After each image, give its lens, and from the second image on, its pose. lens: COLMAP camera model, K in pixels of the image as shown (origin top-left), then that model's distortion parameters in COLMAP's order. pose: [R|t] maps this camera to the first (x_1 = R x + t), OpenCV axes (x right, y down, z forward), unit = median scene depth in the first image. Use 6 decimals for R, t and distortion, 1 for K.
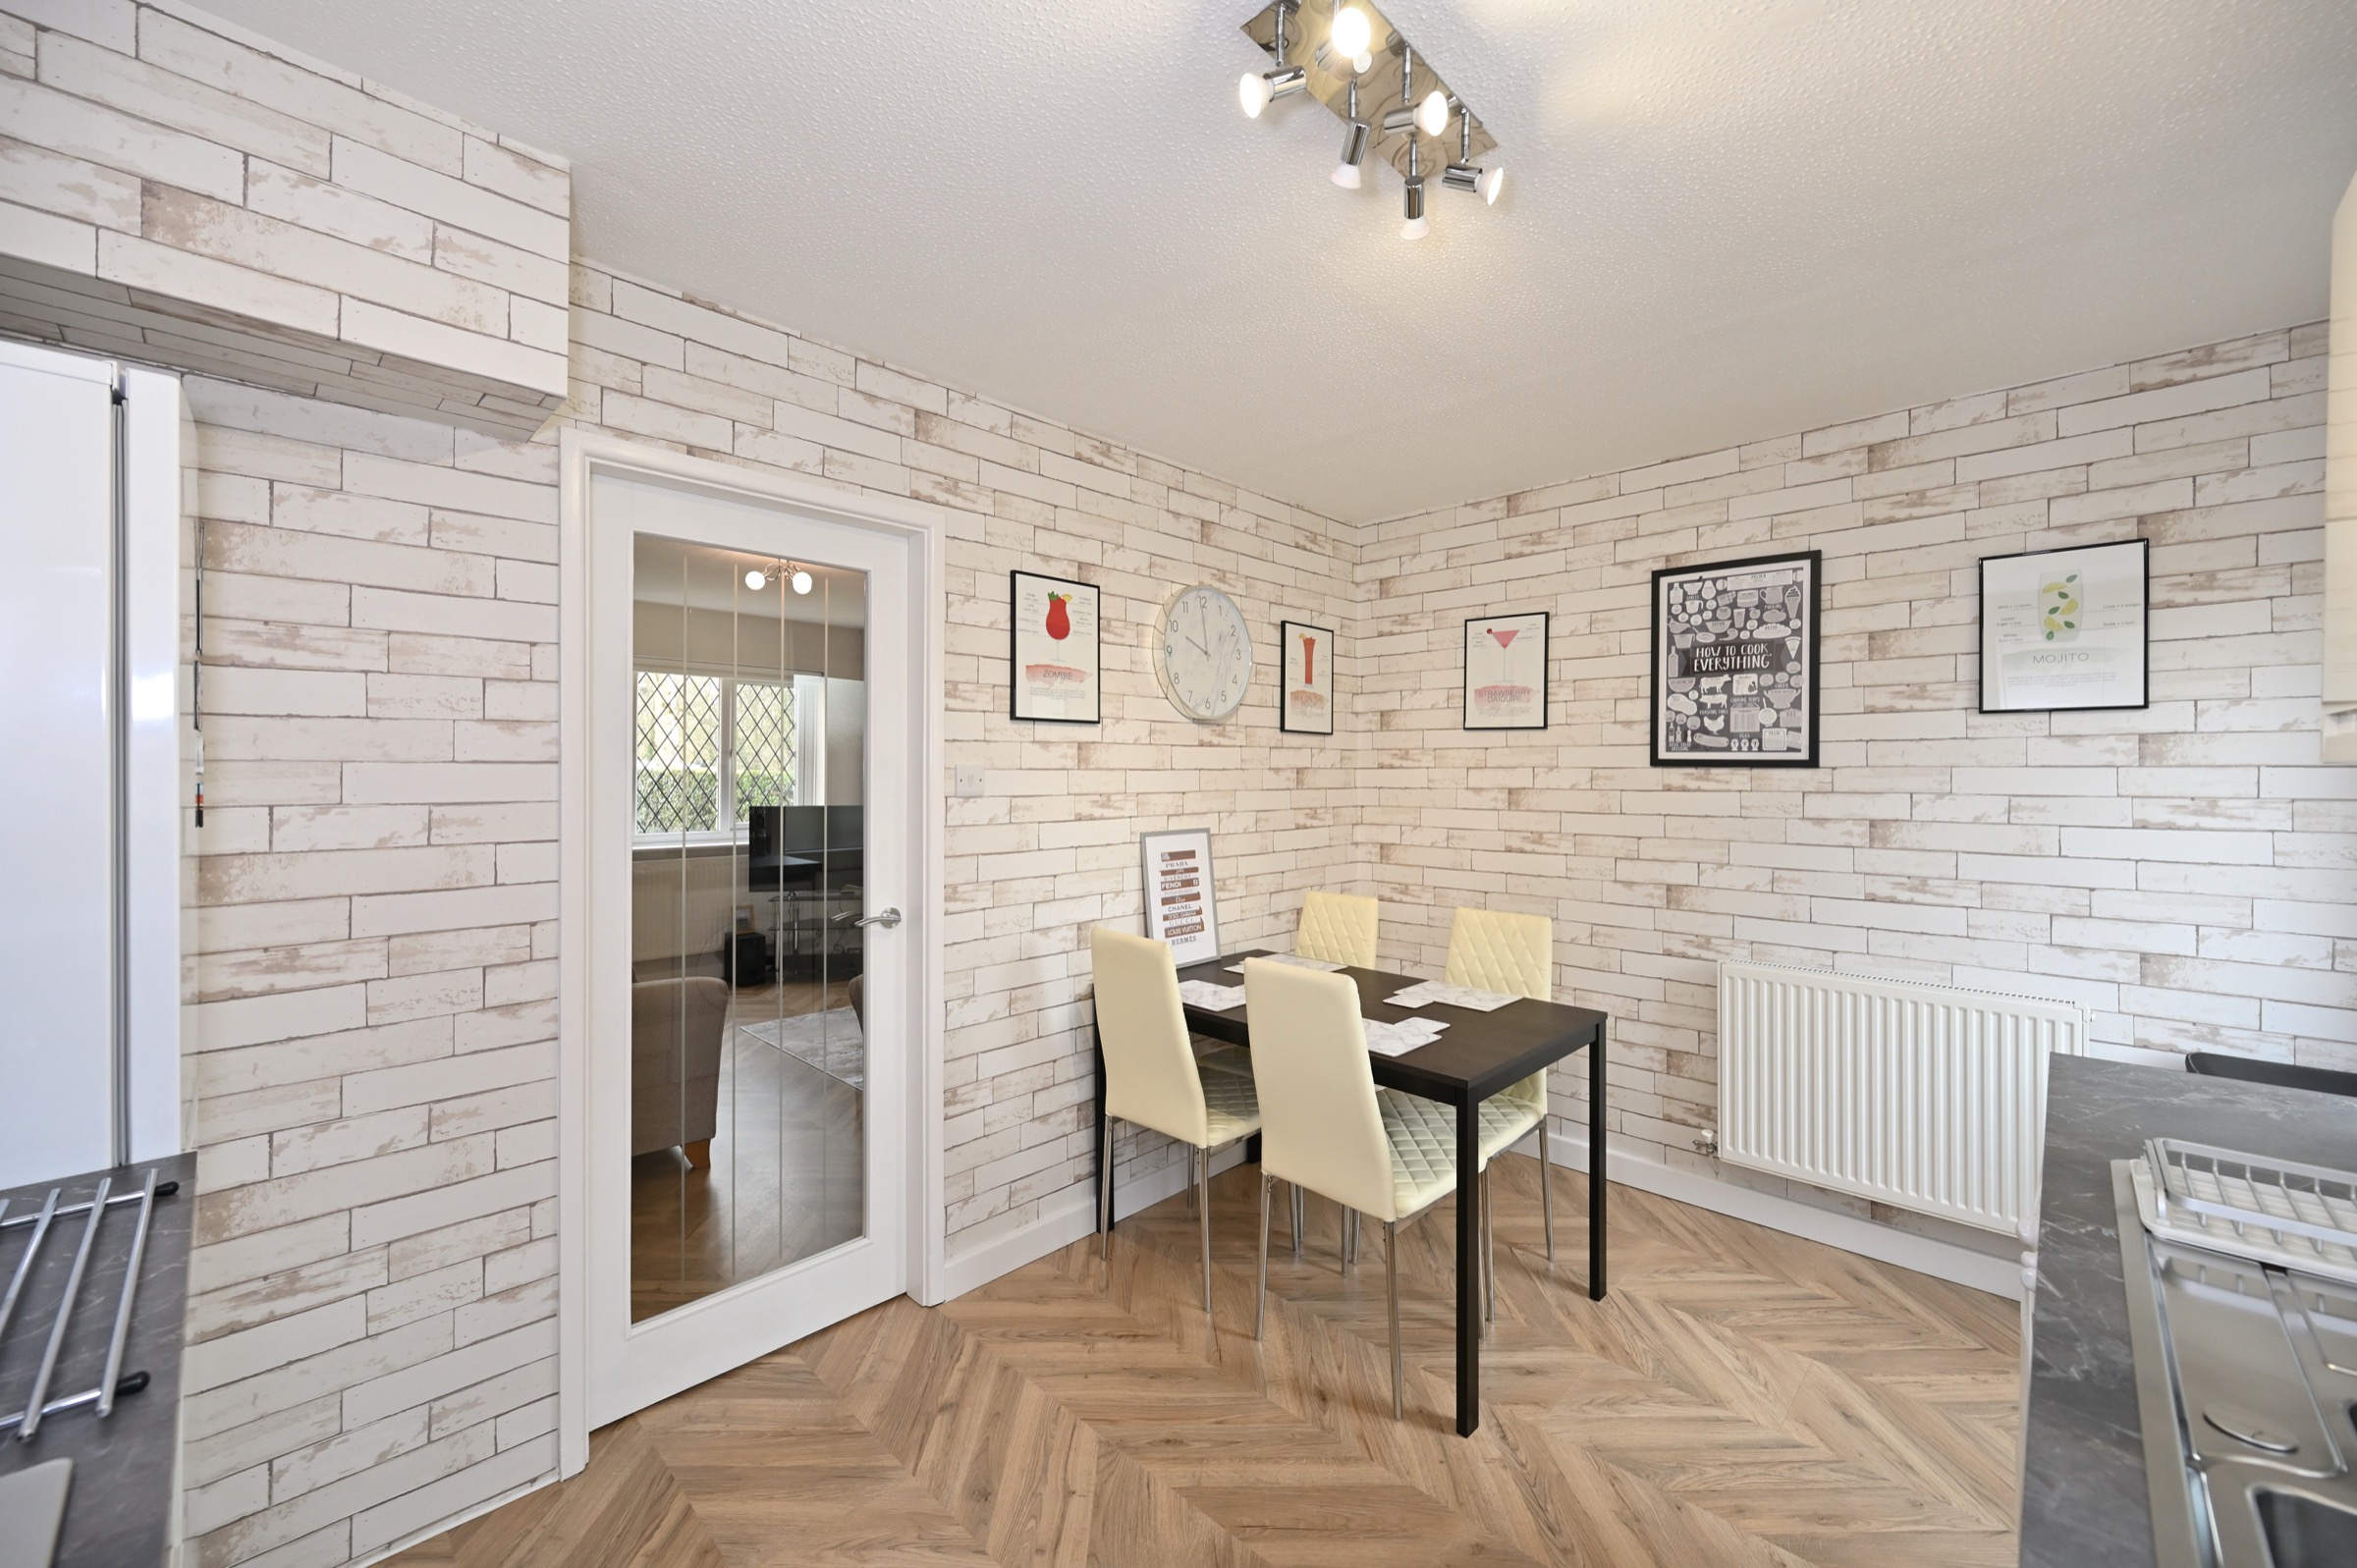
lens RADIAL K [[939.2, 0, 1183.6], [0, 939.2, 769.8], [0, 0, 1]] dist [0.000420, -0.000156]
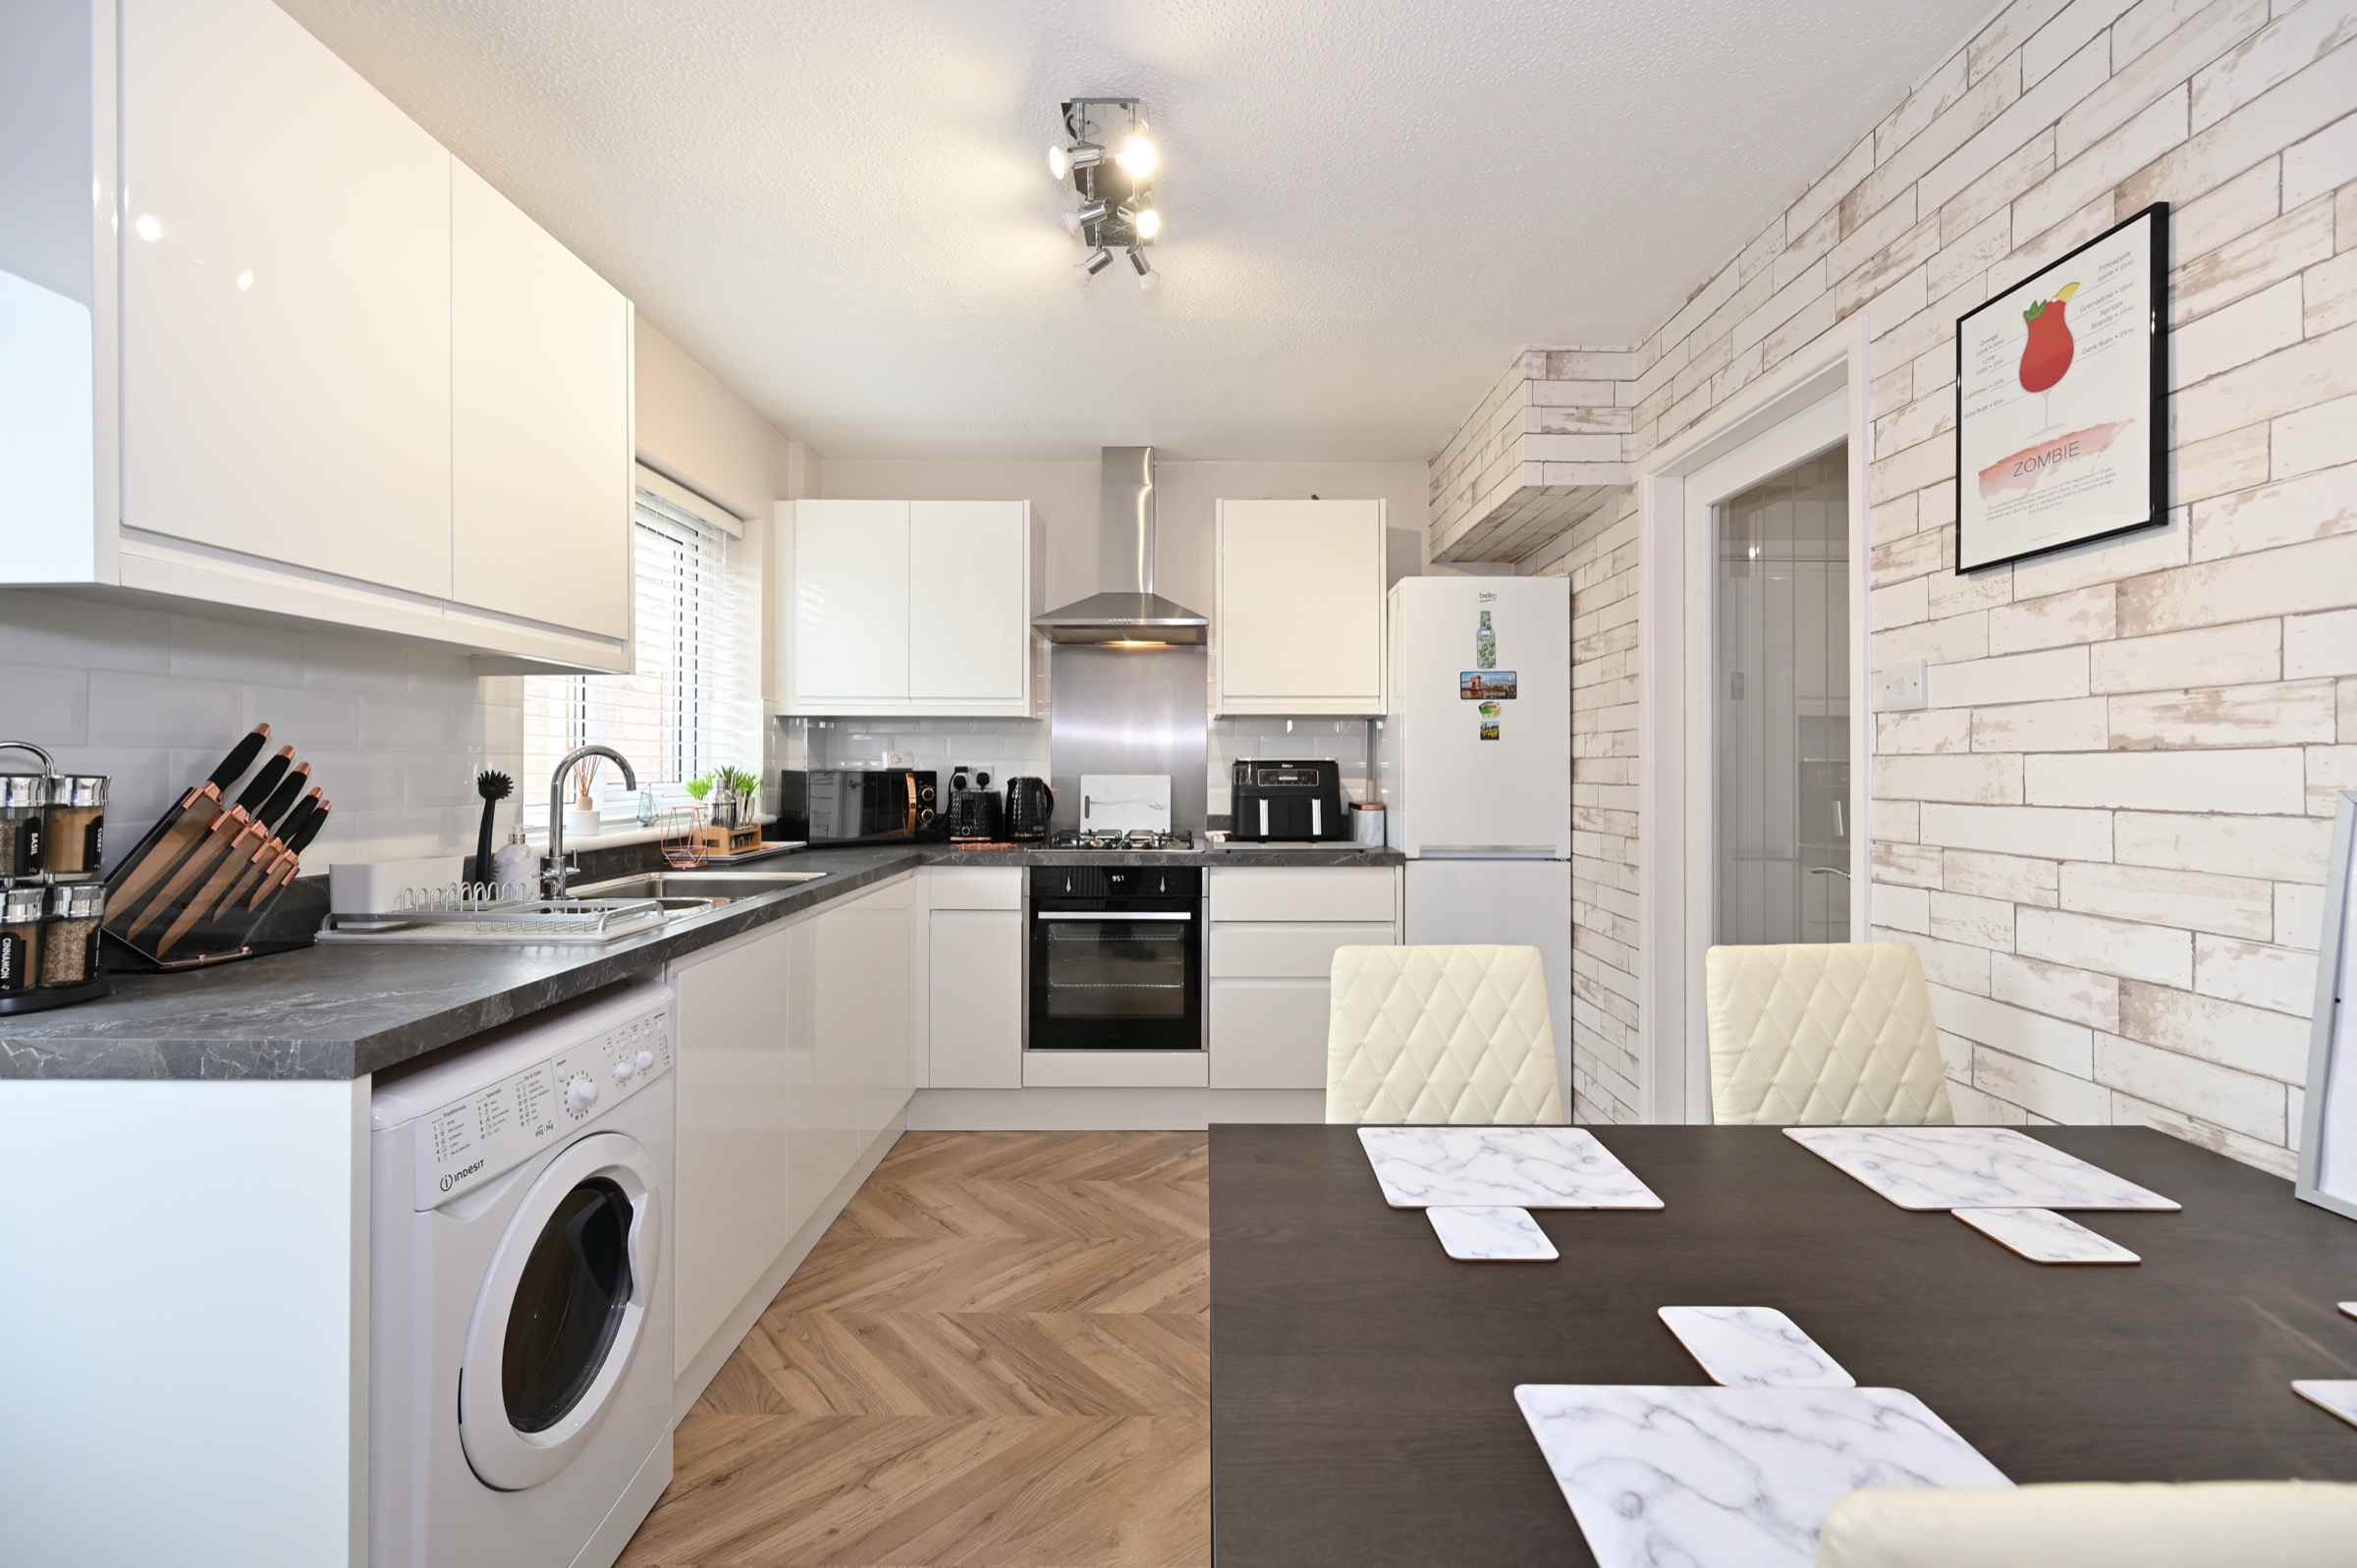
lens RADIAL K [[939.2, 0, 1183.6], [0, 939.2, 769.8], [0, 0, 1]] dist [0.000420, -0.000156]
pose [[-0.725169, -0.001569, -0.688569, 0.554668], [-0.001789, 0.999998, -0.000395, 0.066719], [0.688569, 0.000945, -0.725171, 1.063011]]
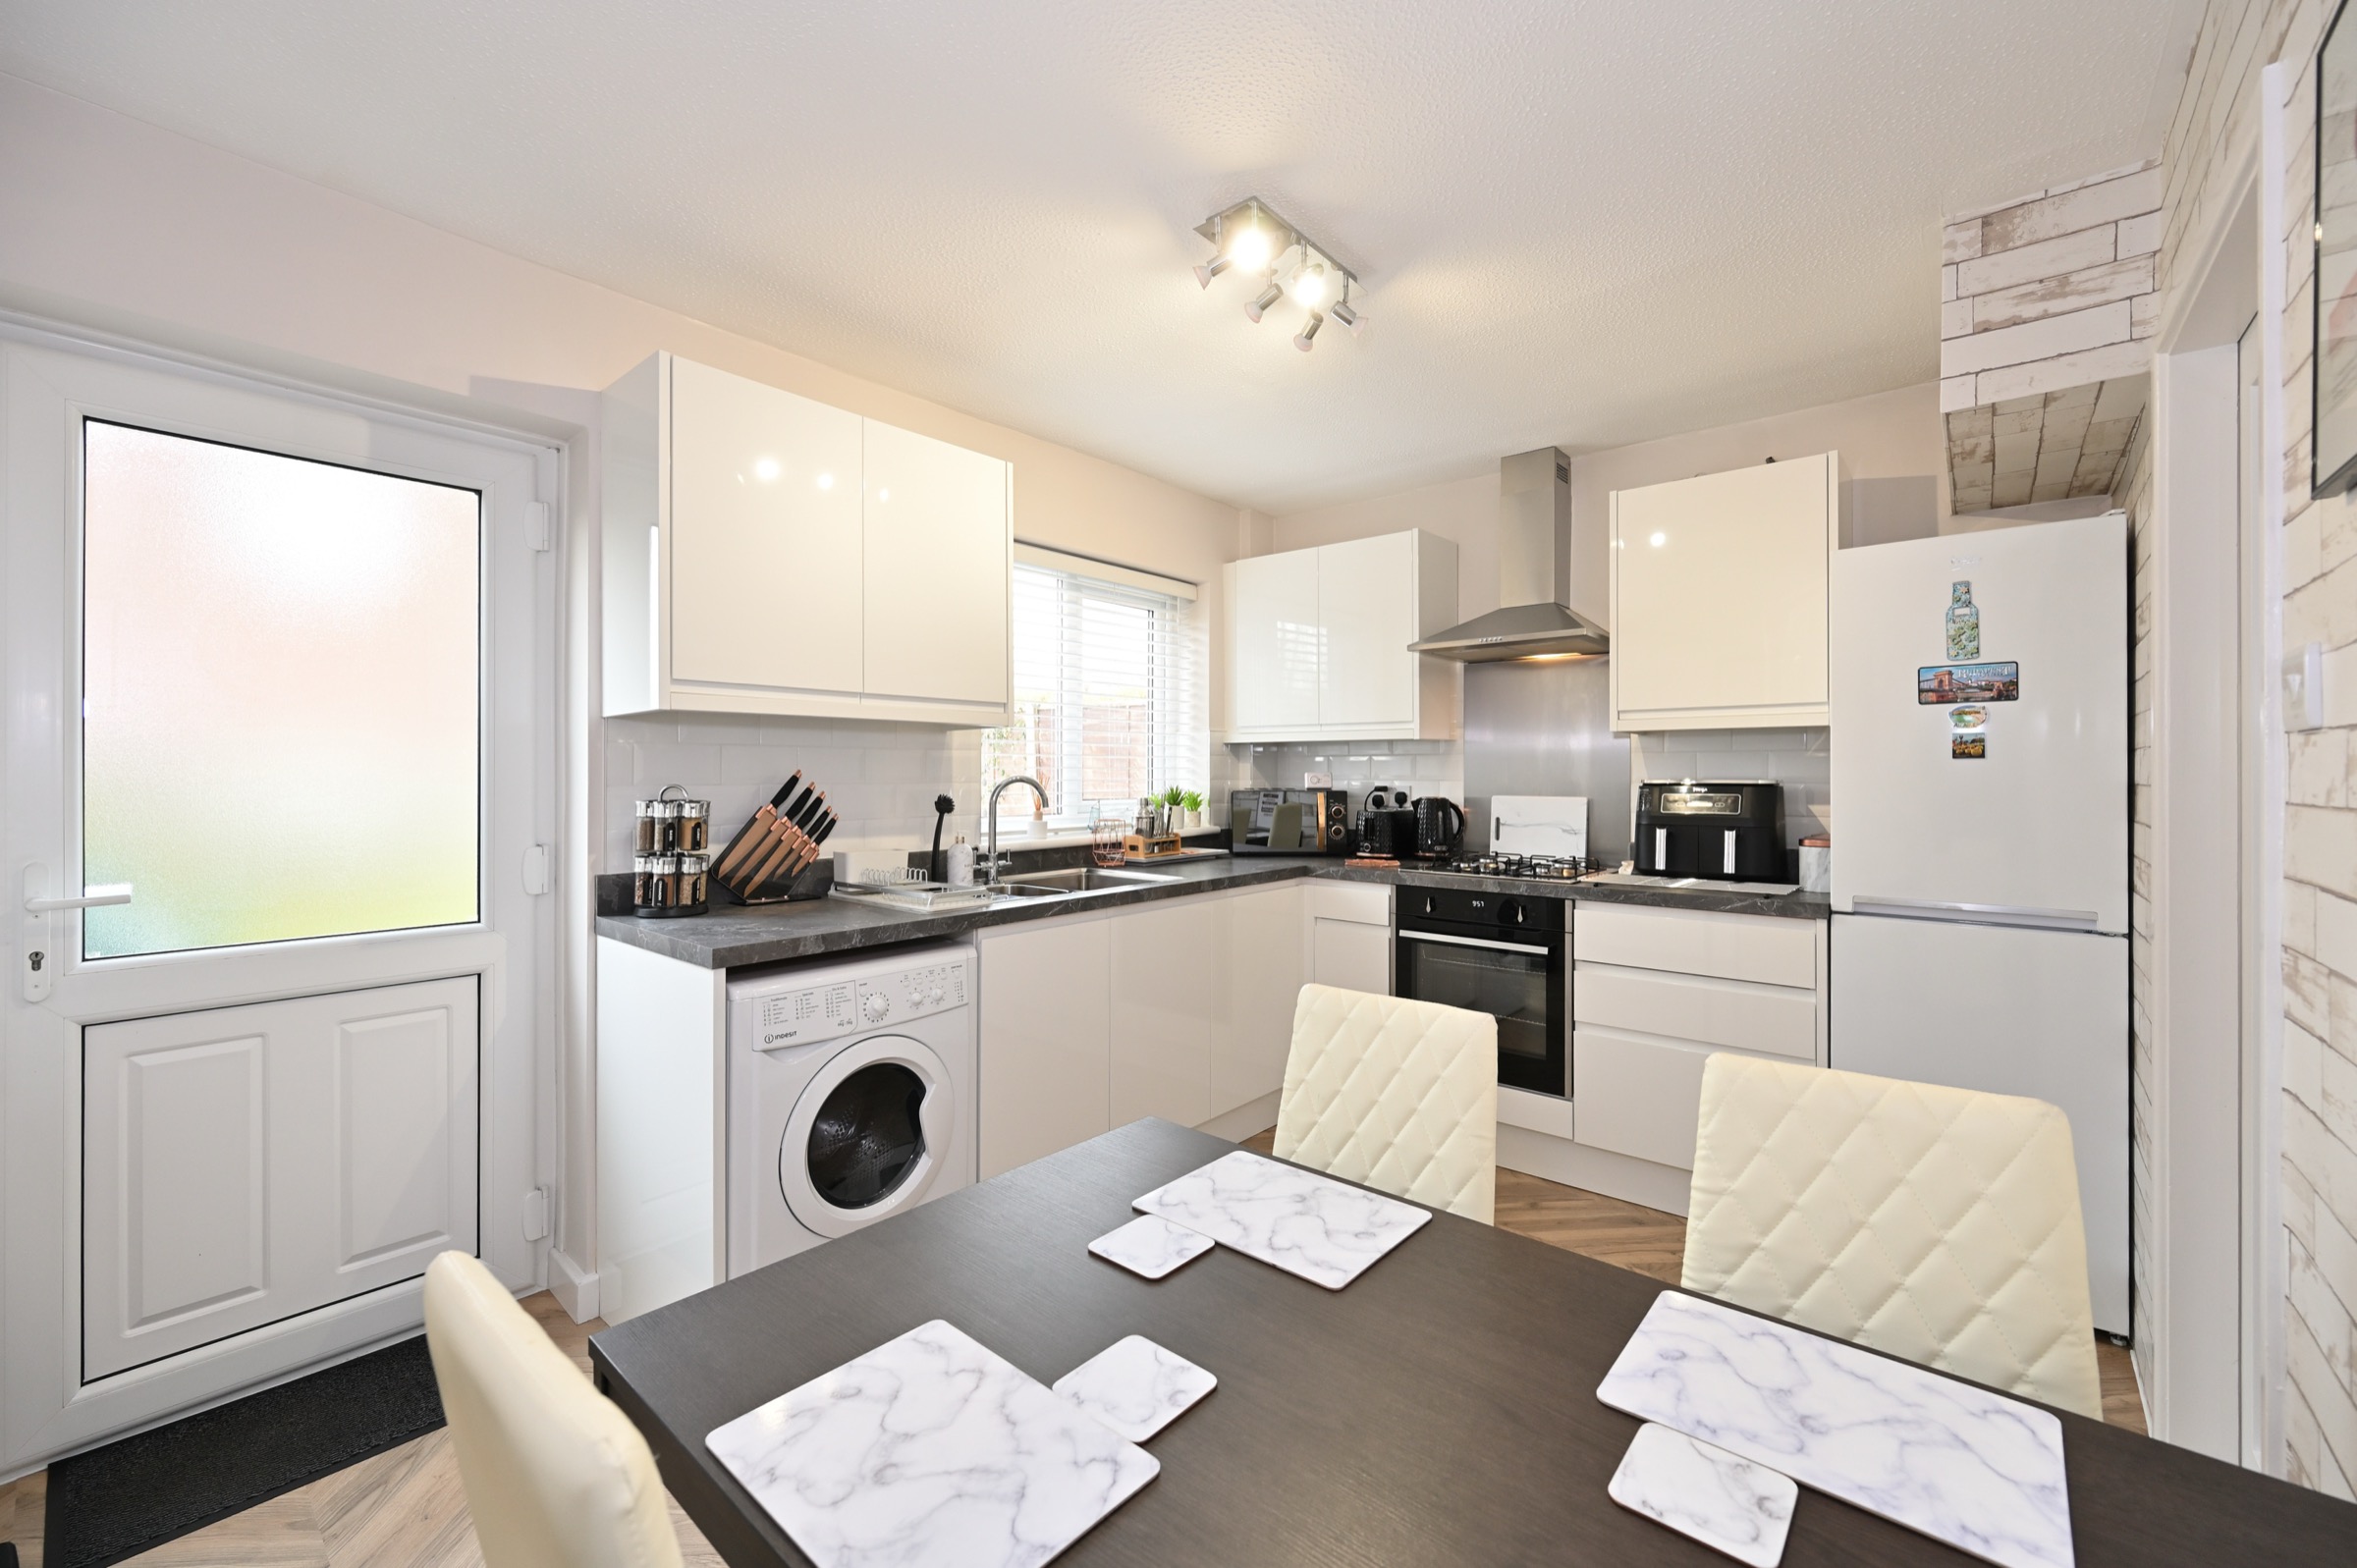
lens RADIAL K [[937.2, 0, 1183.7], [0, 937.2, 777.3], [0, 0, 1]] dist [-0.001423, -0.000035]
pose [[-0.998318, -0.001568, -0.057954, 0.234978], [-0.001731, 0.999995, 0.002756, 0.044785], [0.057949, 0.002852, -0.998315, 1.276186]]
